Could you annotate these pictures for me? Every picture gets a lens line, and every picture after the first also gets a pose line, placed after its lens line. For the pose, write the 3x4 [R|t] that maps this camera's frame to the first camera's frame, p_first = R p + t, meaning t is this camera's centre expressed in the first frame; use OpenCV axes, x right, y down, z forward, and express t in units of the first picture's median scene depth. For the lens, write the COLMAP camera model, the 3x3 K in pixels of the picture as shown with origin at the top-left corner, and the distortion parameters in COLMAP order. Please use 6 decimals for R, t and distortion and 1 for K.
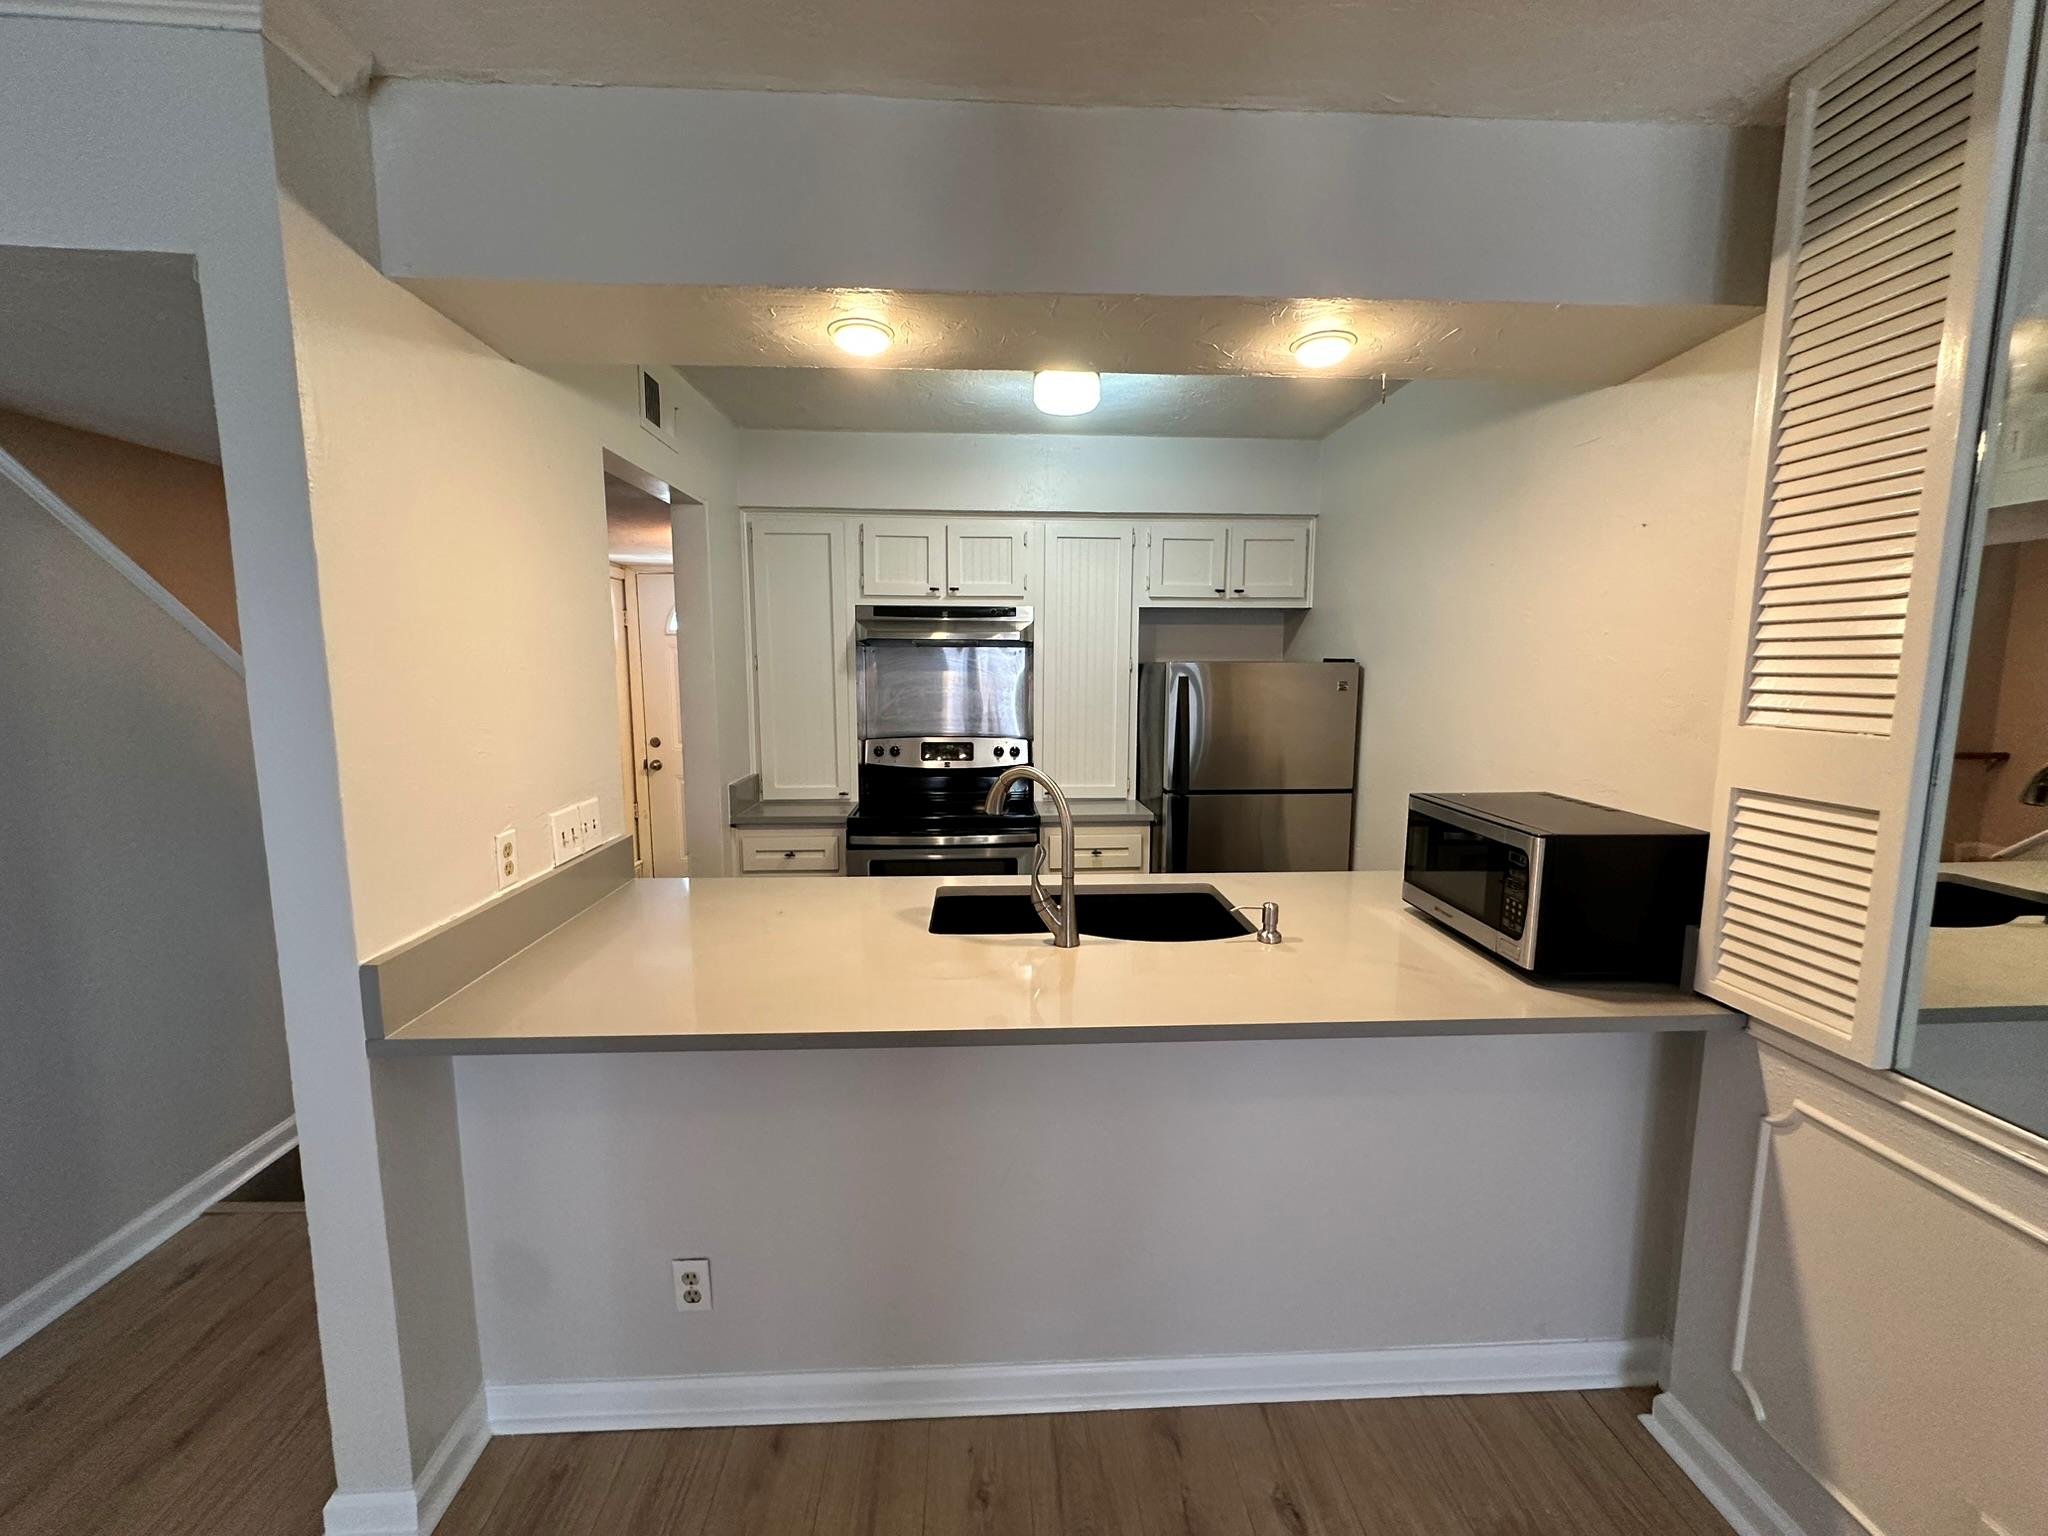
lens RADIAL K [[814.4, 0, 1022.4], [0, 814.4, 766.9], [0, 0, 1]] dist [-0.006179, 0.001565]
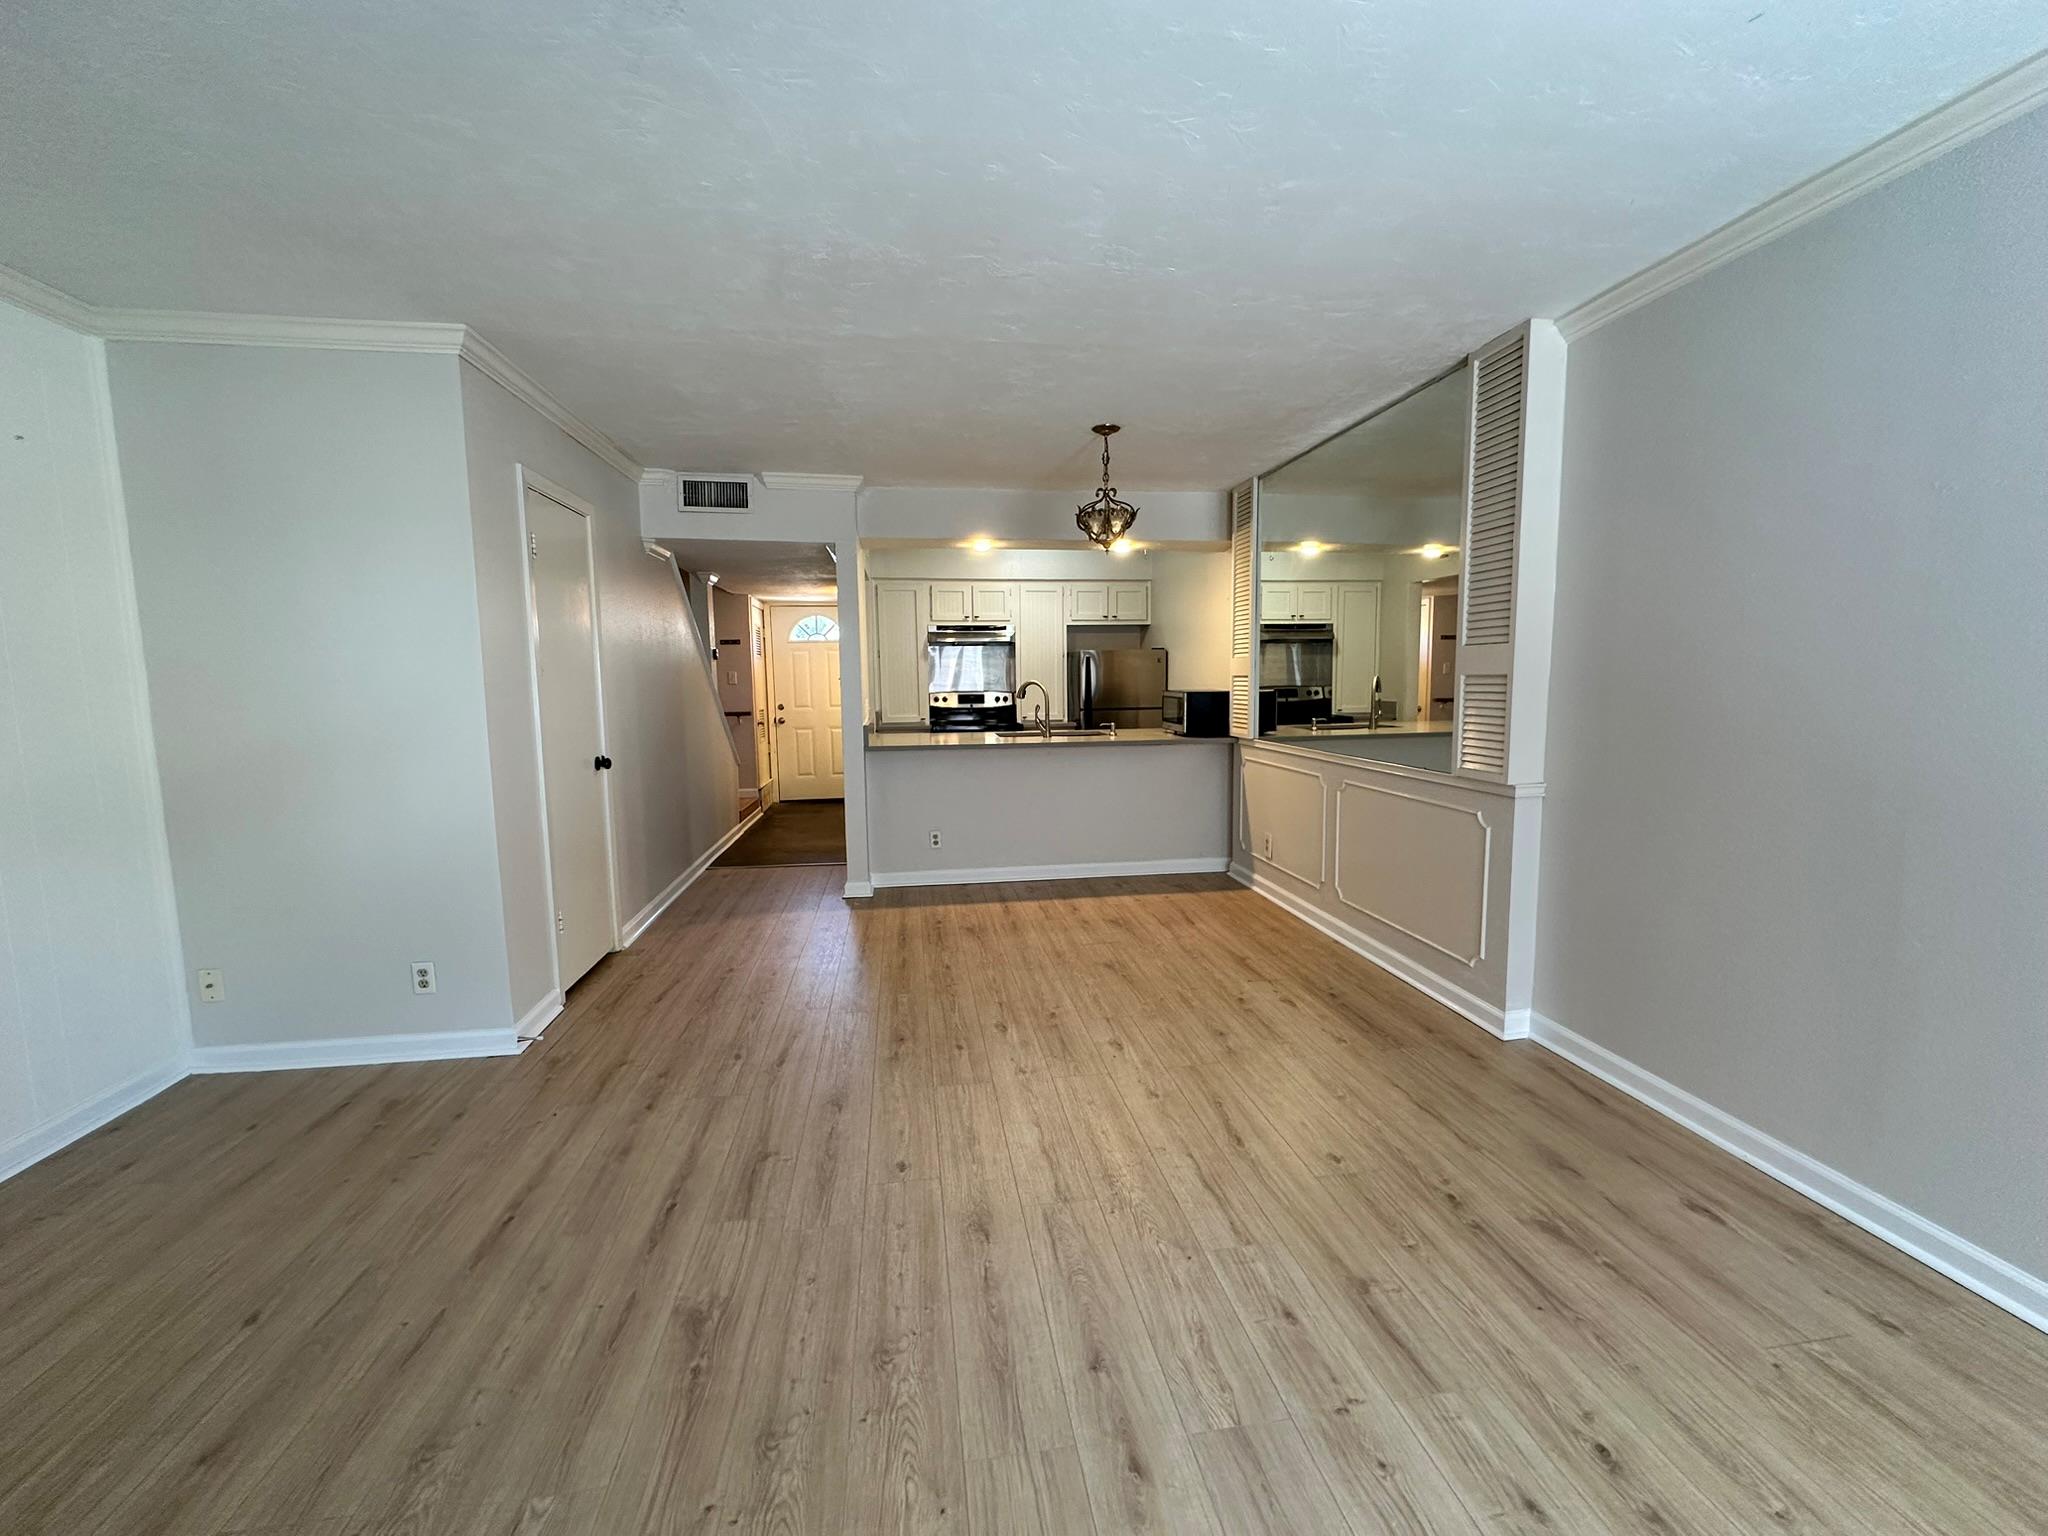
lens RADIAL K [[814.4, 0, 1017.0], [0, 814.4, 766.8], [0, 0, 1]] dist [-0.006179, 0.001565]
pose [[0.996449, -0.022840, 0.081040, -0.243612], [0.024062, 0.999611, -0.014135, 0.291312], [-0.080685, 0.016035, 0.996611, -1.601990]]
